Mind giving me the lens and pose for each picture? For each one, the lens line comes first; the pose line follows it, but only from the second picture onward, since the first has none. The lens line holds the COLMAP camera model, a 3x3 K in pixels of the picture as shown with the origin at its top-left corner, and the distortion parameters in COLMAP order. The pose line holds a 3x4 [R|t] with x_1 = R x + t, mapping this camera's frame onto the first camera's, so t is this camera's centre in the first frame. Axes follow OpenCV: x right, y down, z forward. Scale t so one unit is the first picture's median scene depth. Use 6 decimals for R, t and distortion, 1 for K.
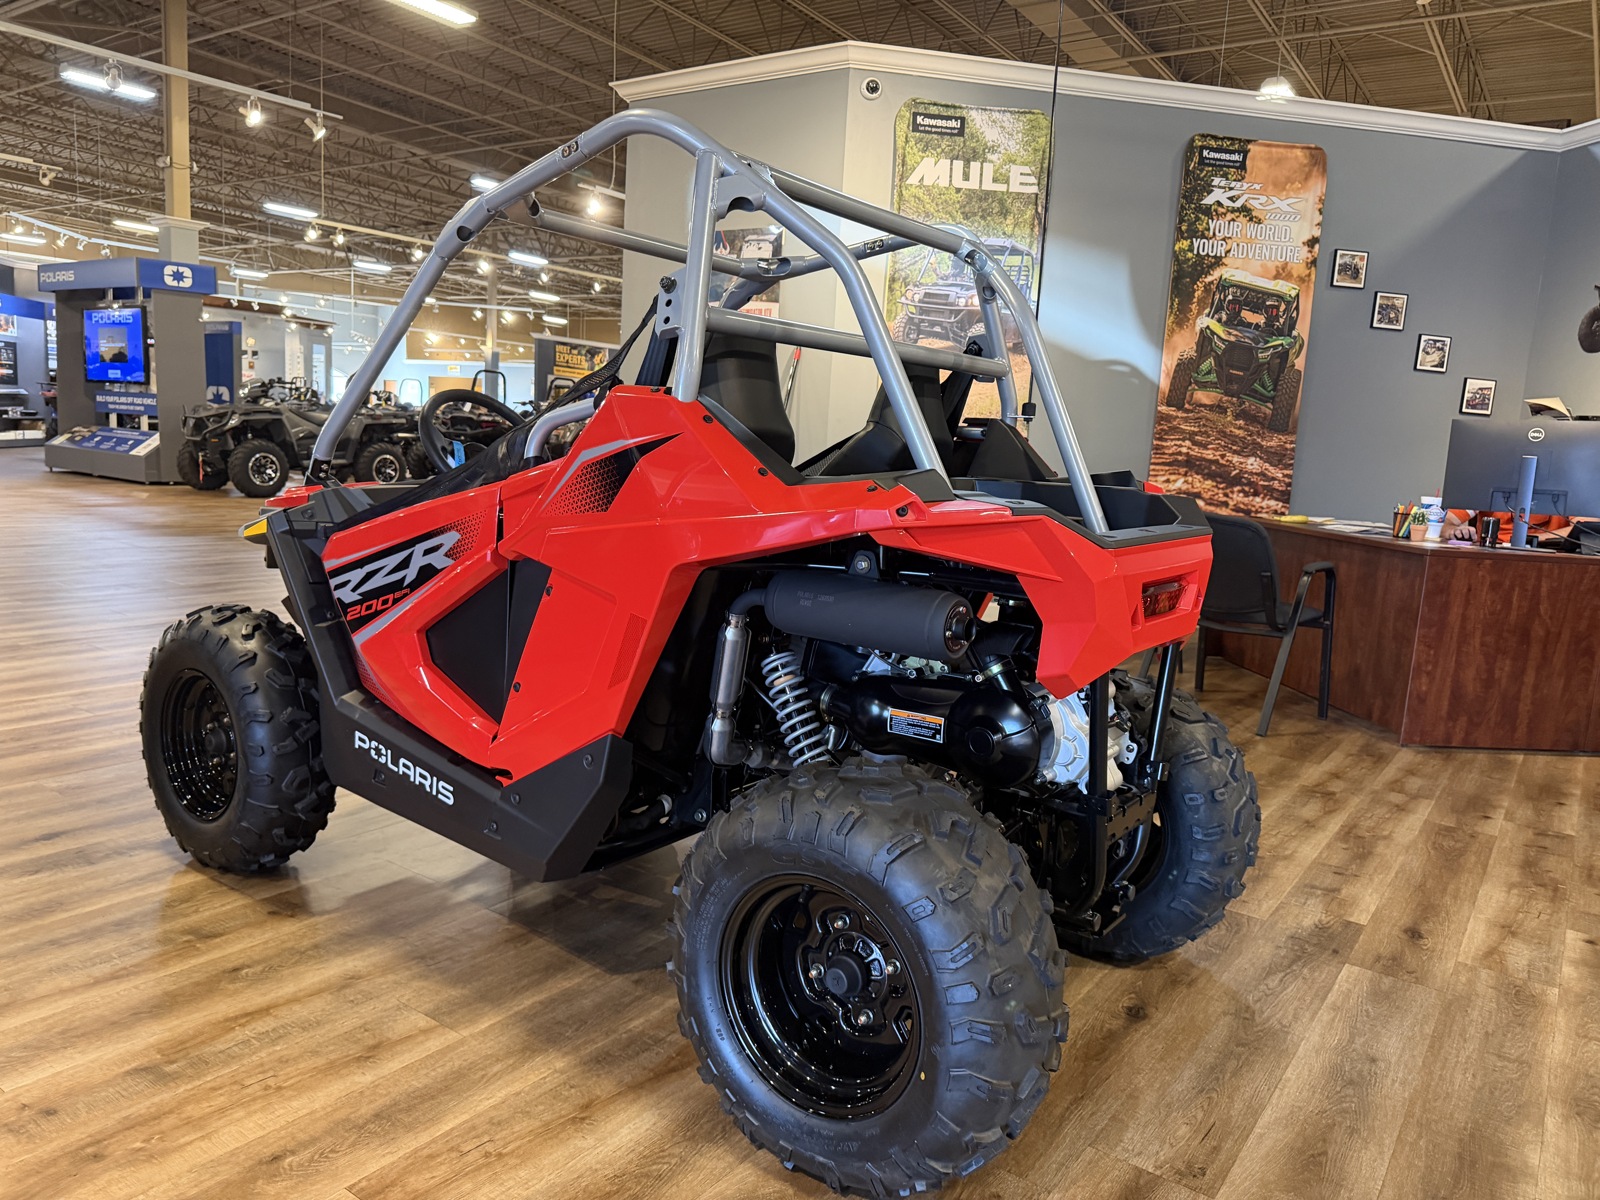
lens RADIAL K [[1127.5, 0, 794.1], [0, 1127.5, 596.2], [0, 0, 1]] dist [0.017309, -0.033299]
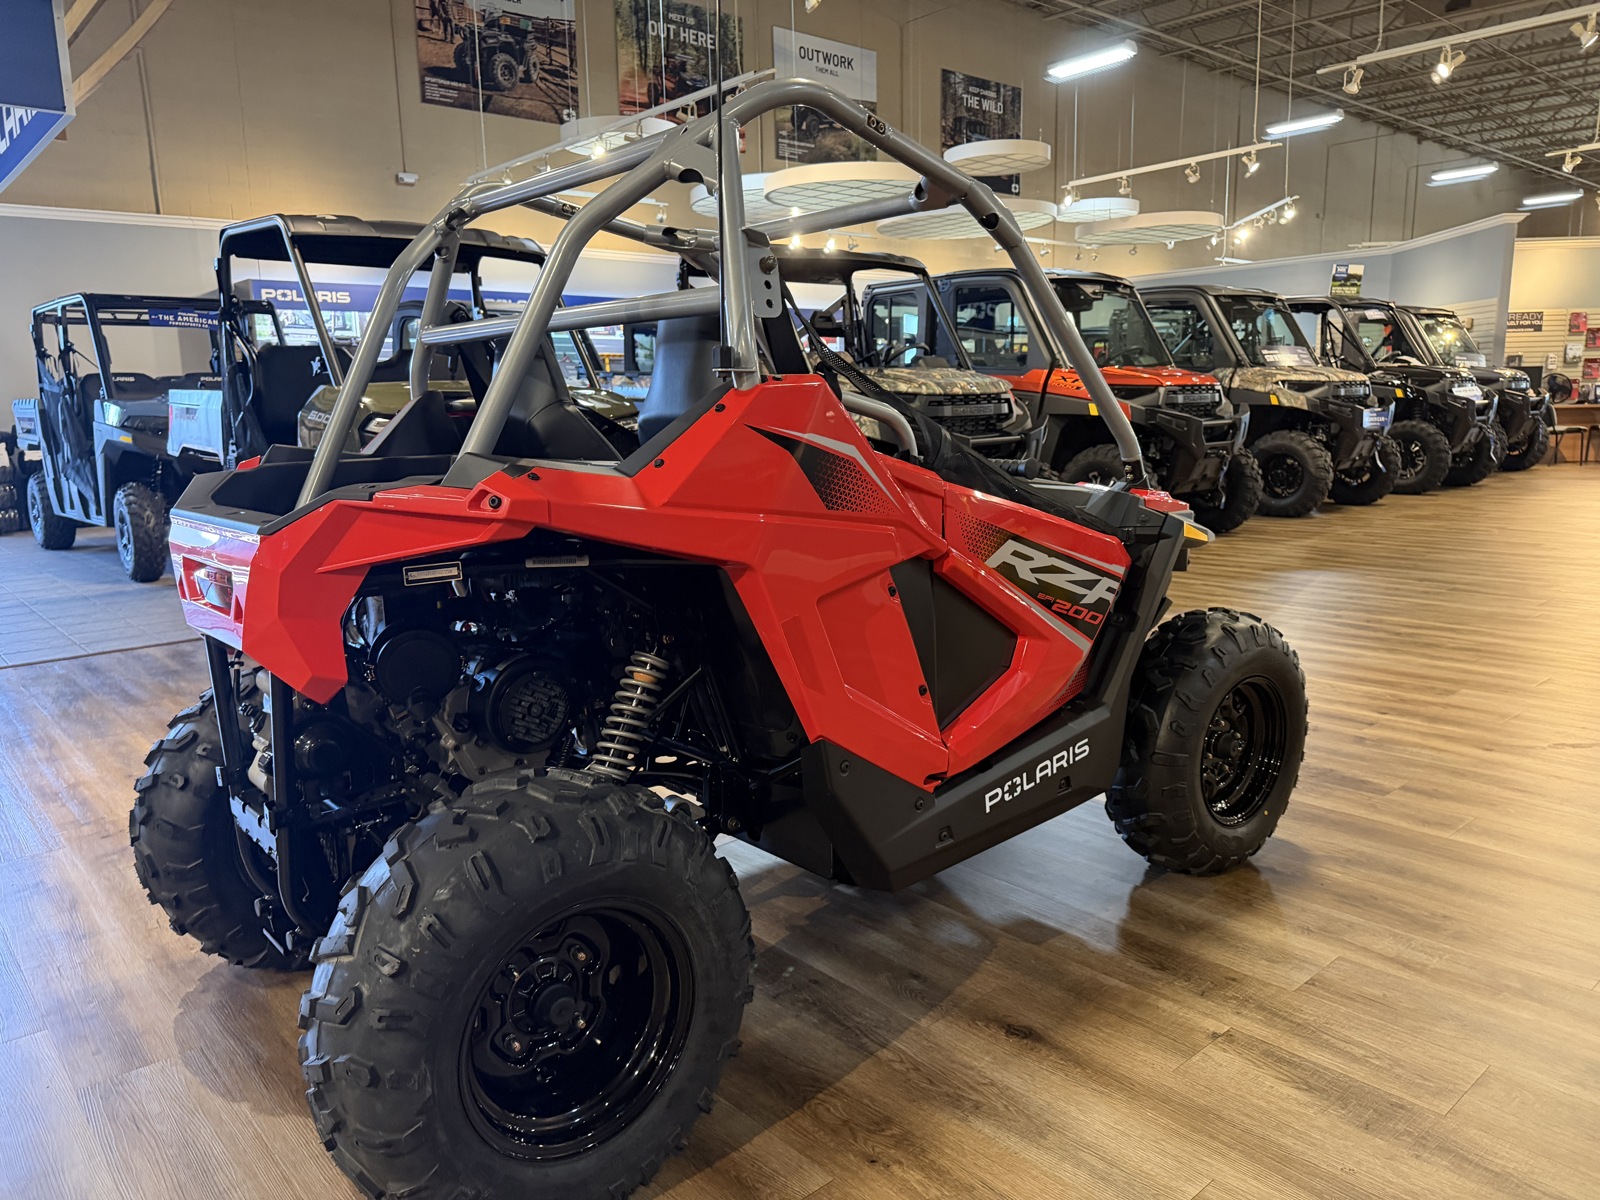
lens RADIAL K [[1127.5, 0, 805.3], [0, 1127.5, 602.4], [0, 0, 1]] dist [0.017309, -0.033299]
pose [[-0.232810, 0.113031, -0.965931, 0.146183], [-0.129794, 0.980727, 0.146045, -0.024581], [0.963822, 0.159372, -0.213653, 0.220418]]
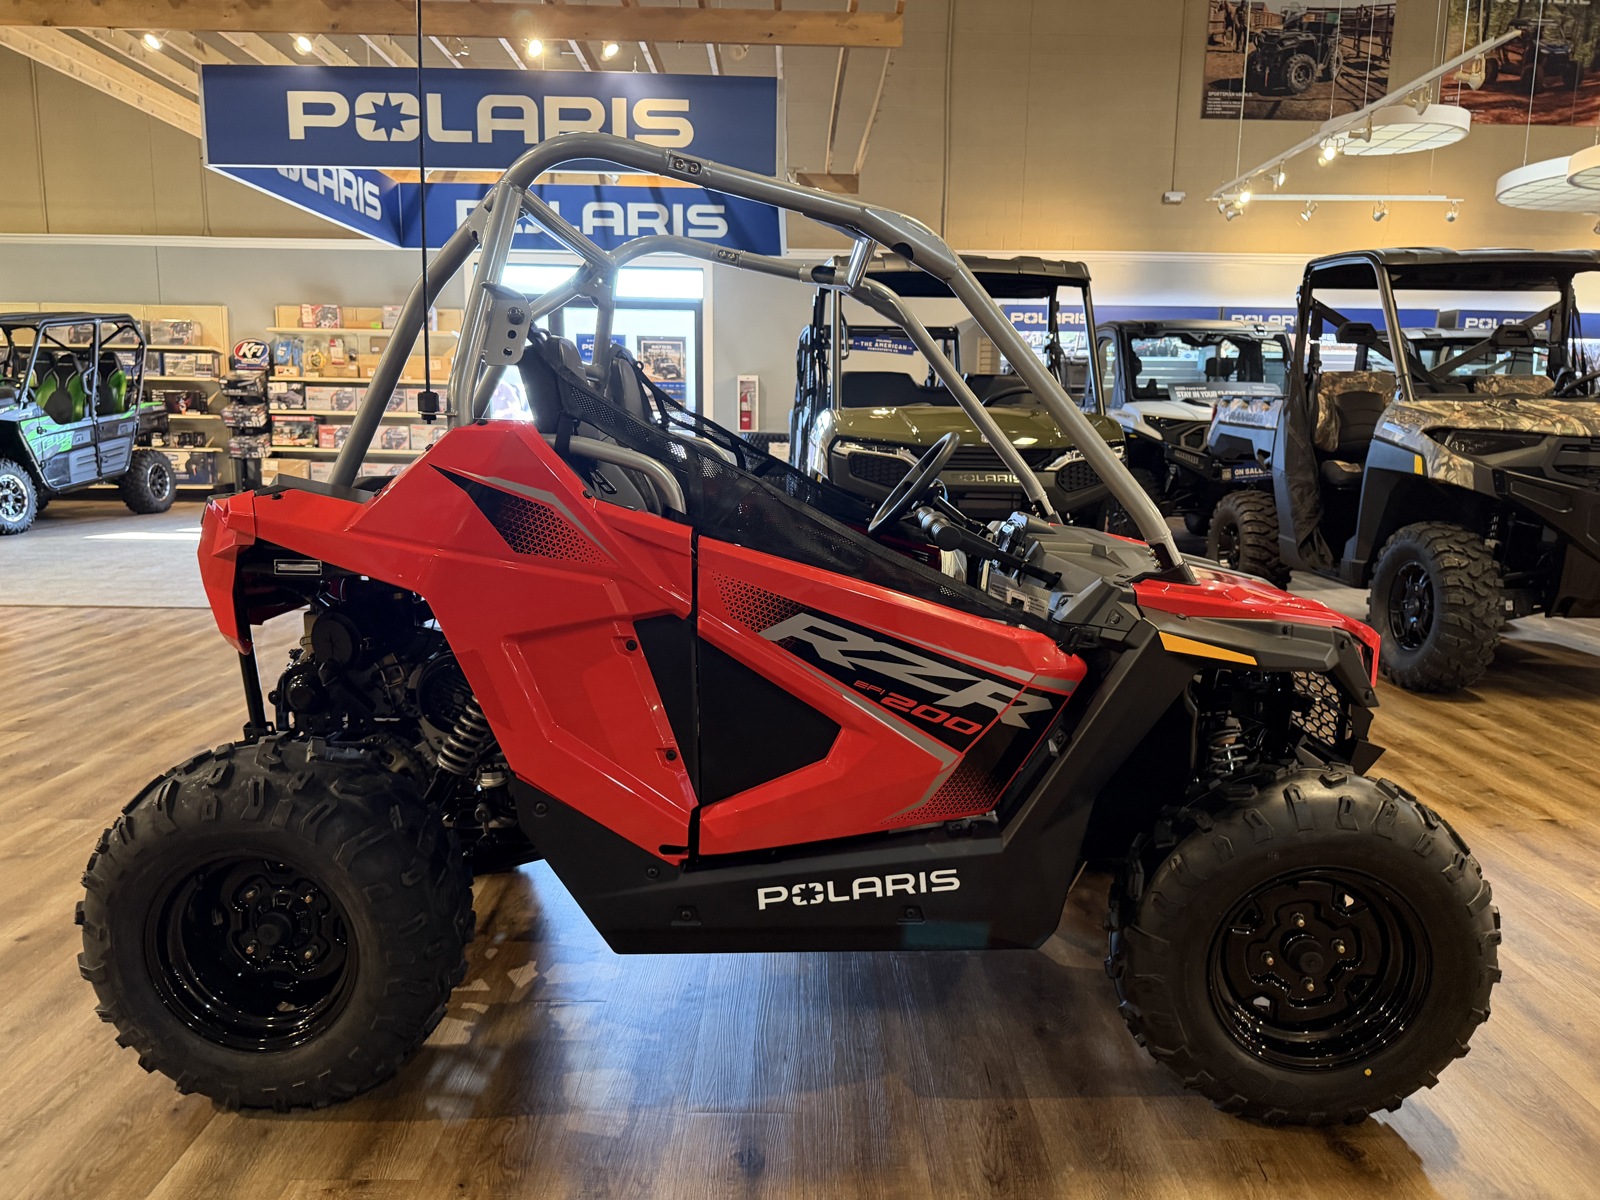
lens RADIAL K [[1127.5, 0, 801.2], [0, 1127.5, 612.8], [0, 0, 1]] dist [0.017309, -0.033299]
pose [[-0.812126, 0.024806, -0.582955, 0.081159], [-0.145658, 0.958845, 0.243720, -0.043744], [0.565009, 0.282844, -0.775090, 0.303217]]
